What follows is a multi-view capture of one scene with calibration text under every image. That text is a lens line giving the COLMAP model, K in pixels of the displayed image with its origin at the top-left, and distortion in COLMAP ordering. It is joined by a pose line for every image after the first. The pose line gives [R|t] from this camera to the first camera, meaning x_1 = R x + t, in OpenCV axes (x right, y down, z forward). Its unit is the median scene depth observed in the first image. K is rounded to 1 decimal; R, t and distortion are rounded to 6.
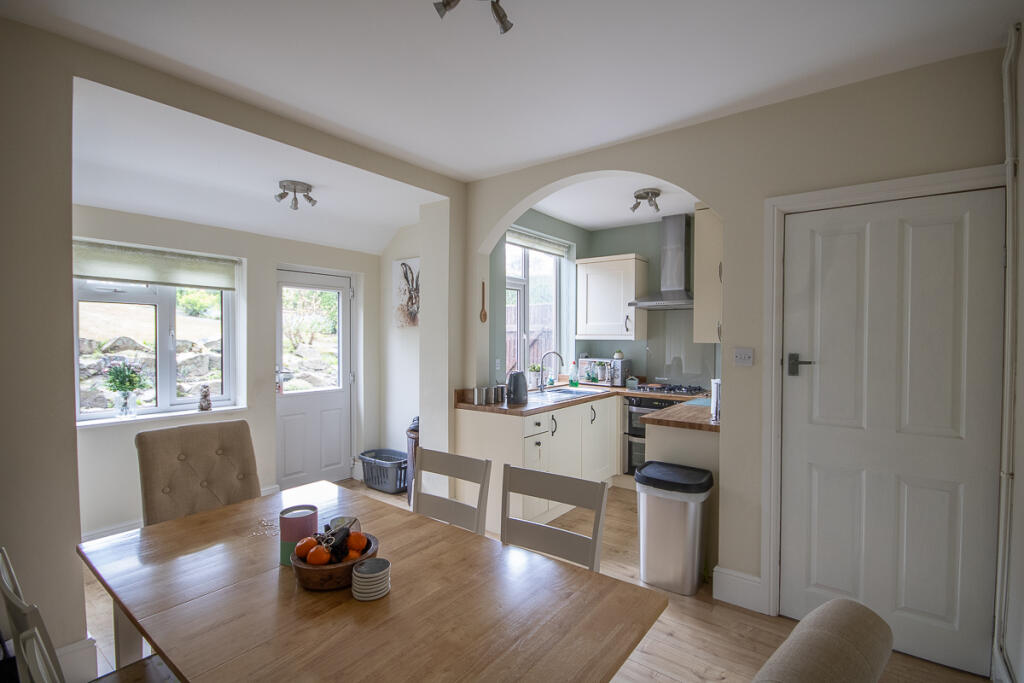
lens RADIAL K [[472.1, 0, 515.3], [0, 472.1, 344.5], [0, 0, 1]] dist [-0.003761, -0.000004]
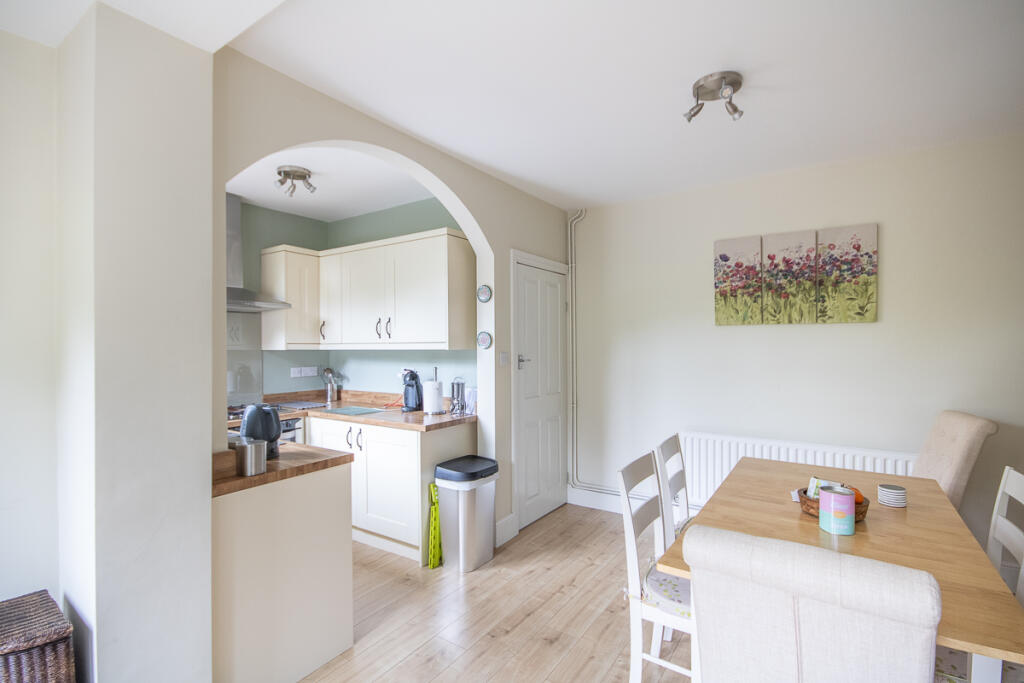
lens RADIAL K [[472.1, 0, 515.3], [0, 472.1, 344.5], [0, 0, 1]] dist [-0.003761, -0.000004]
pose [[-0.063245, -0.000734, 0.997998, -0.475818], [0.025167, 0.999681, 0.002330, -0.008824], [-0.997681, 0.025264, -0.063206, 0.562552]]
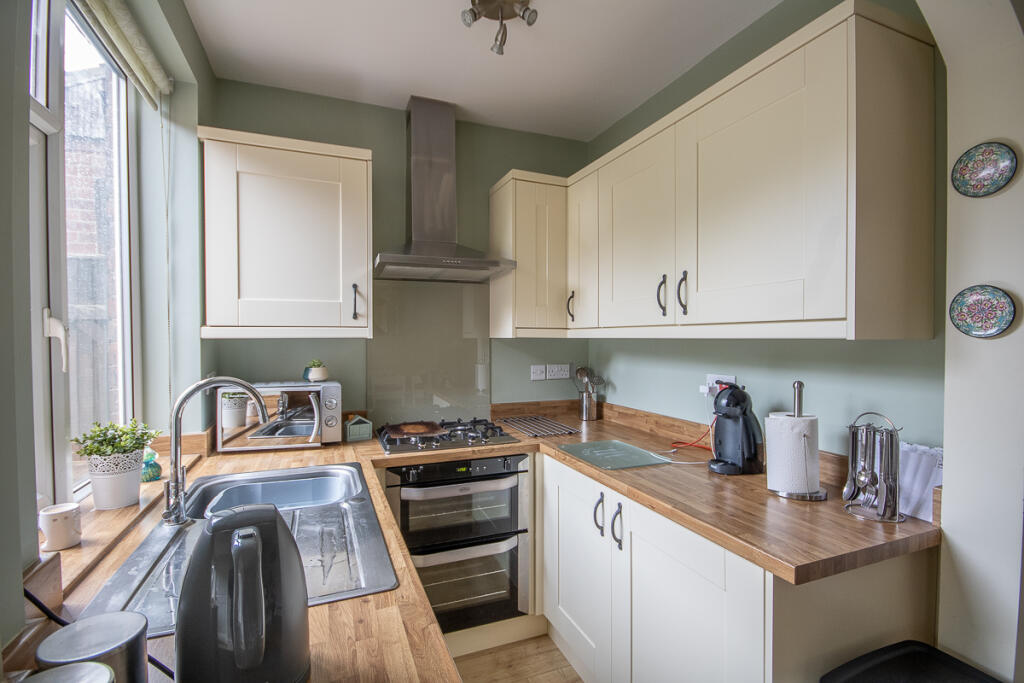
lens RADIAL K [[472.1, 0, 515.3], [0, 472.1, 344.5], [0, 0, 1]] dist [-0.003761, -0.000004]
pose [[0.510878, -0.016043, 0.859504, -0.074197], [0.018245, 0.999803, 0.007818, -0.004383], [-0.859460, 0.011688, 0.511070, 0.644876]]
